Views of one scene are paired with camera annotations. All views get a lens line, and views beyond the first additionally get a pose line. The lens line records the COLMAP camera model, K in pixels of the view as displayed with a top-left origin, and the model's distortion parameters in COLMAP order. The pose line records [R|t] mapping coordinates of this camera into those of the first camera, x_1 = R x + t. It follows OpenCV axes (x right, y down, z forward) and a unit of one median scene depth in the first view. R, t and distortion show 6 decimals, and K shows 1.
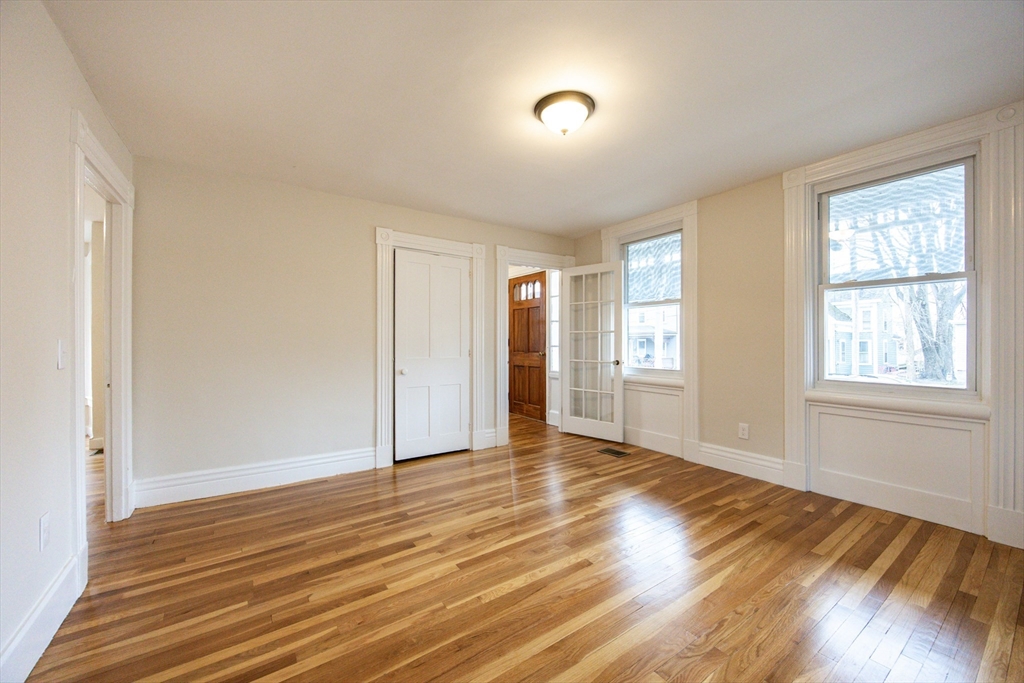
lens RADIAL K [[397.3, 0, 517.8], [0, 397.3, 339.6], [0, 0, 1]] dist [-0.002449, 0.000218]
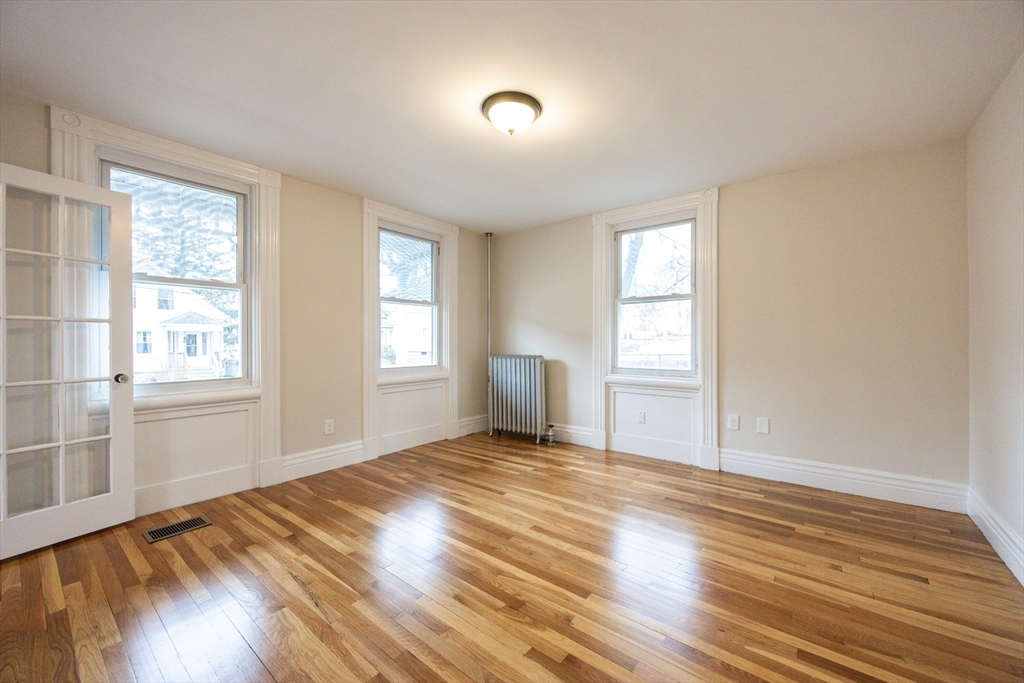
lens RADIAL K [[397.3, 0, 517.8], [0, 397.3, 339.6], [0, 0, 1]] dist [-0.002449, 0.000218]
pose [[-0.276118, 0.004112, 0.961115, -0.611762], [-0.000625, 0.999990, -0.004457, 0.009381], [-0.961123, -0.001831, -0.276113, 0.899604]]
